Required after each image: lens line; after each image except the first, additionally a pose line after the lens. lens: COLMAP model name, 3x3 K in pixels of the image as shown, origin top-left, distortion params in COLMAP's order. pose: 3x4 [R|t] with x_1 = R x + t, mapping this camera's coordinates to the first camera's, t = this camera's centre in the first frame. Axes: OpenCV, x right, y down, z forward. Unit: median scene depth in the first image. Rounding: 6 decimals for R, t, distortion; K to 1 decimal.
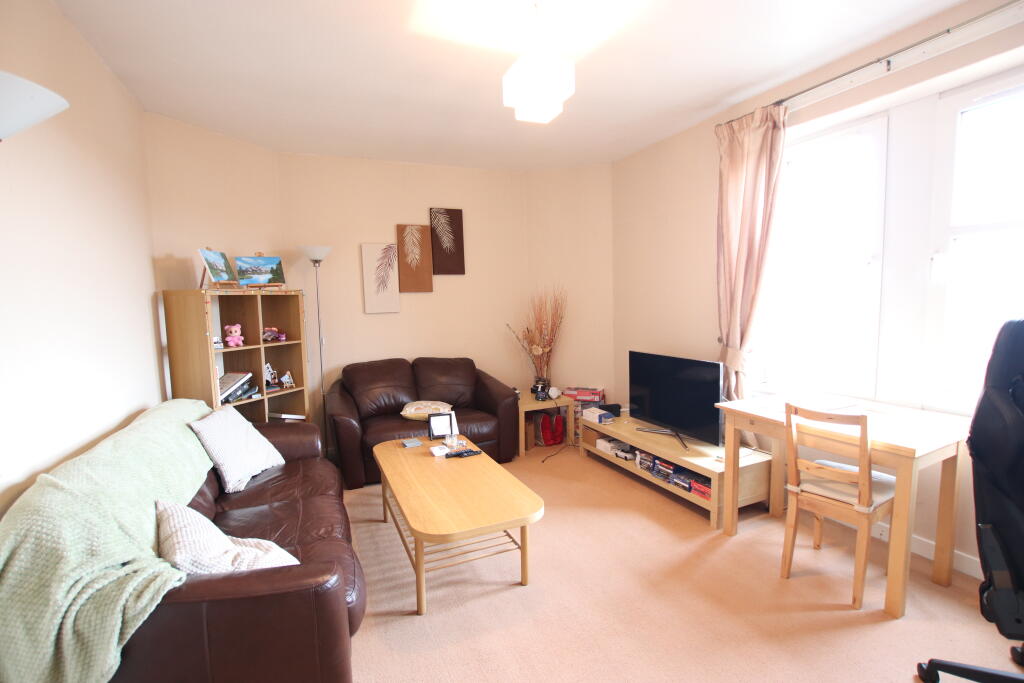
lens RADIAL K [[474.4, 0, 512.0], [0, 474.4, 341.5], [0, 0, 1]] dist [-0.026233, 0.000525]
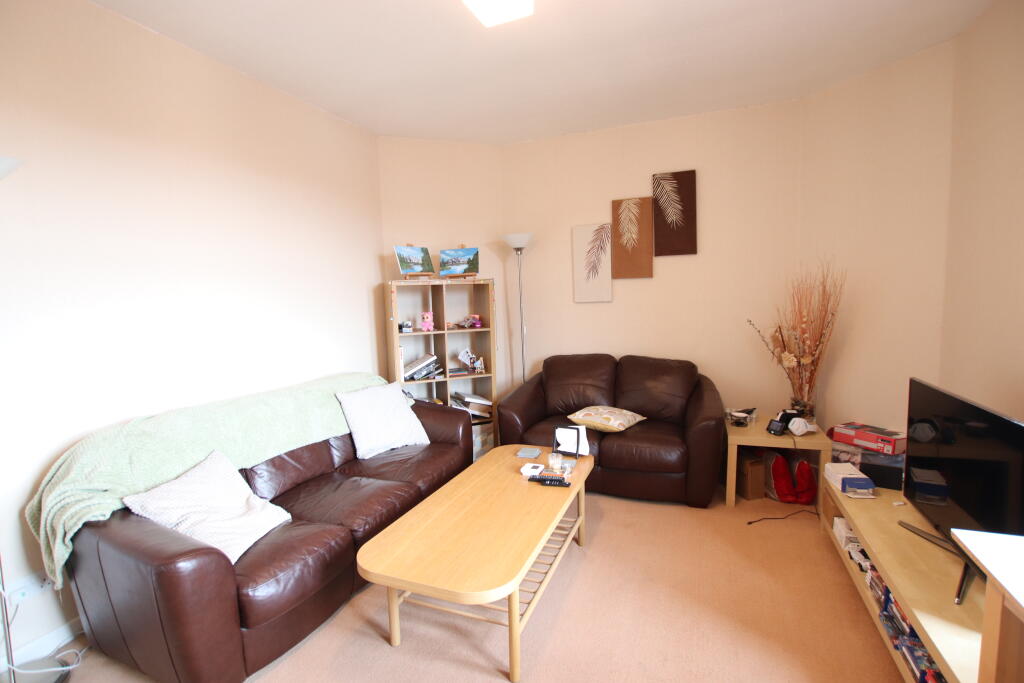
lens RADIAL K [[474.4, 0, 512.0], [0, 474.4, 341.5], [0, 0, 1]] dist [-0.026233, 0.000525]
pose [[0.702540, 0.070098, -0.708183, 0.310559], [-0.050014, 0.997540, 0.049125, -0.026231], [0.709884, 0.000907, 0.704318, 0.302798]]
